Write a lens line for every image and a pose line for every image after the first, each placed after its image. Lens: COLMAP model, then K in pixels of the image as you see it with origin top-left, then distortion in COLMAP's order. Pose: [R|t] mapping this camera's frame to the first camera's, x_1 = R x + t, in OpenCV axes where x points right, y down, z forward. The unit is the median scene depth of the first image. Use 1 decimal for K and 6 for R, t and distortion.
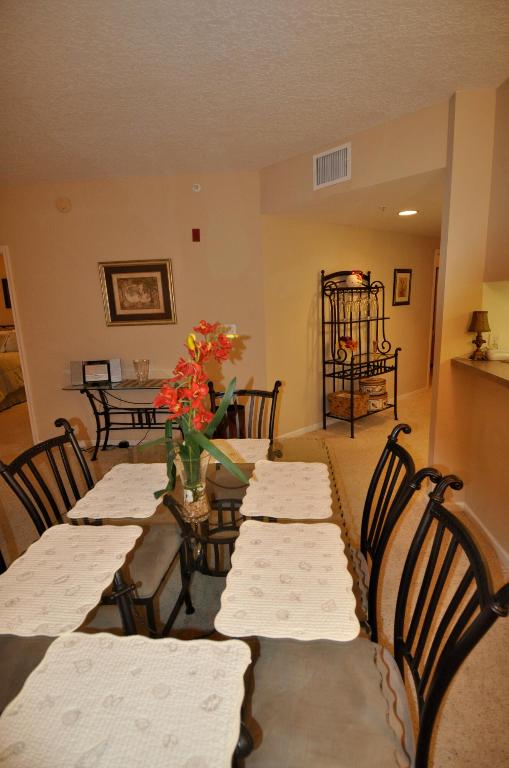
lens RADIAL K [[398.7, 0, 258.9], [0, 398.7, 385.9], [0, 0, 1]] dist [0.018344, -0.000799]
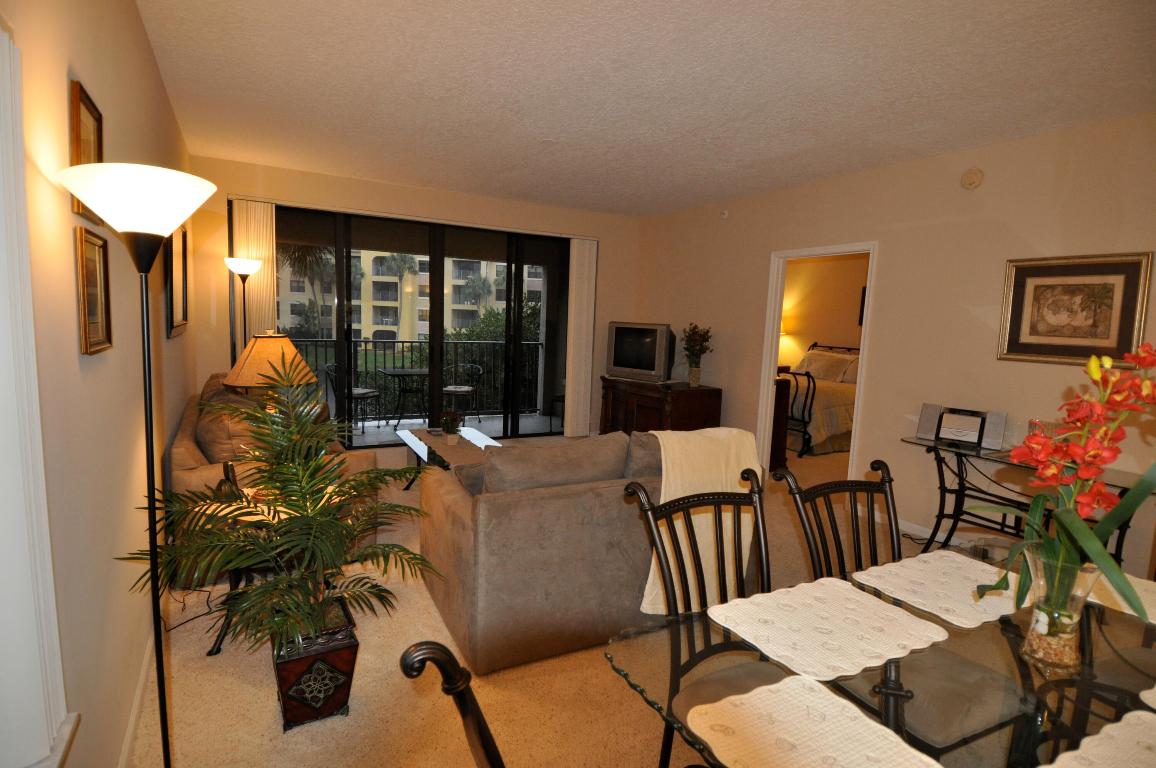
lens RADIAL K [[597.0, 0, 578.0], [0, 597.0, 385.7], [0, 0, 1]] dist [0.053345, -0.057324]
pose [[0.544381, 0.154480, -0.824491, 0.050433], [-0.240126, 0.970462, 0.023283, 0.027166], [0.803734, 0.185307, 0.565396, -0.054258]]
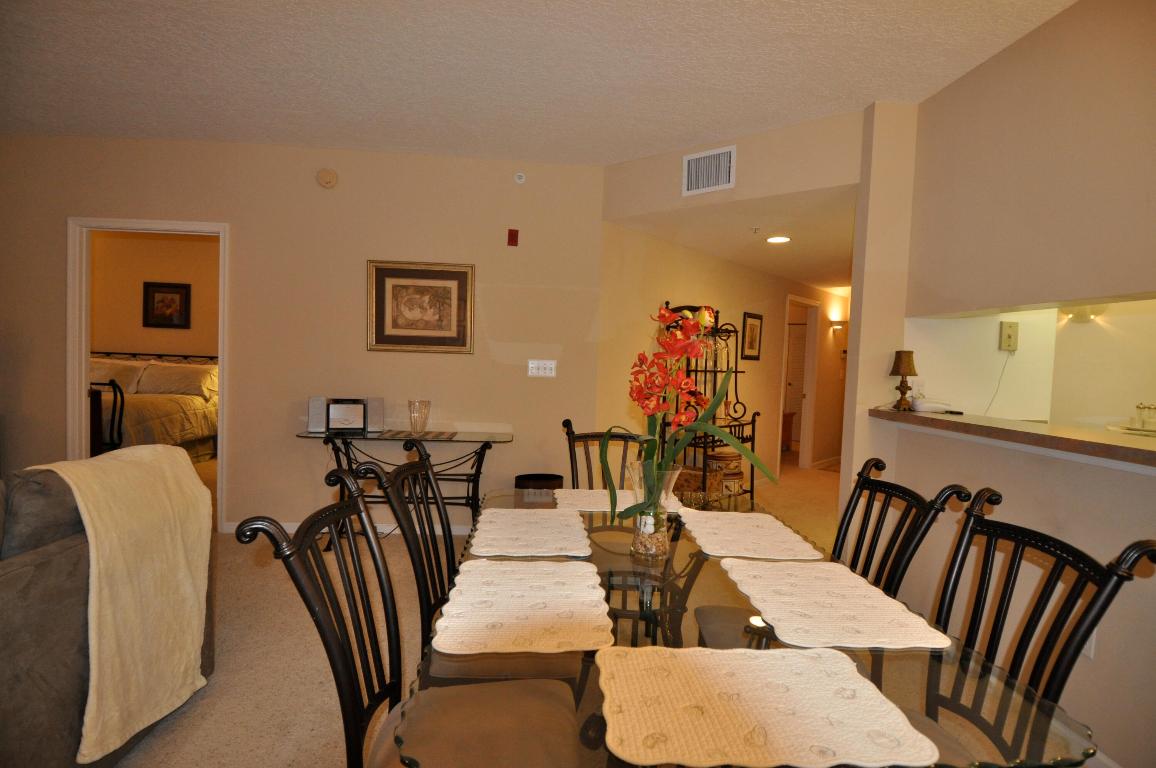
lens RADIAL K [[597.0, 0, 578.0], [0, 597.0, 385.7], [0, 0, 1]] dist [0.053345, -0.057324]
pose [[0.986348, 0.067027, 0.150417, -0.181054], [-0.039979, 0.983556, -0.176121, 0.080428], [-0.159748, 0.167703, 0.972808, -0.050468]]
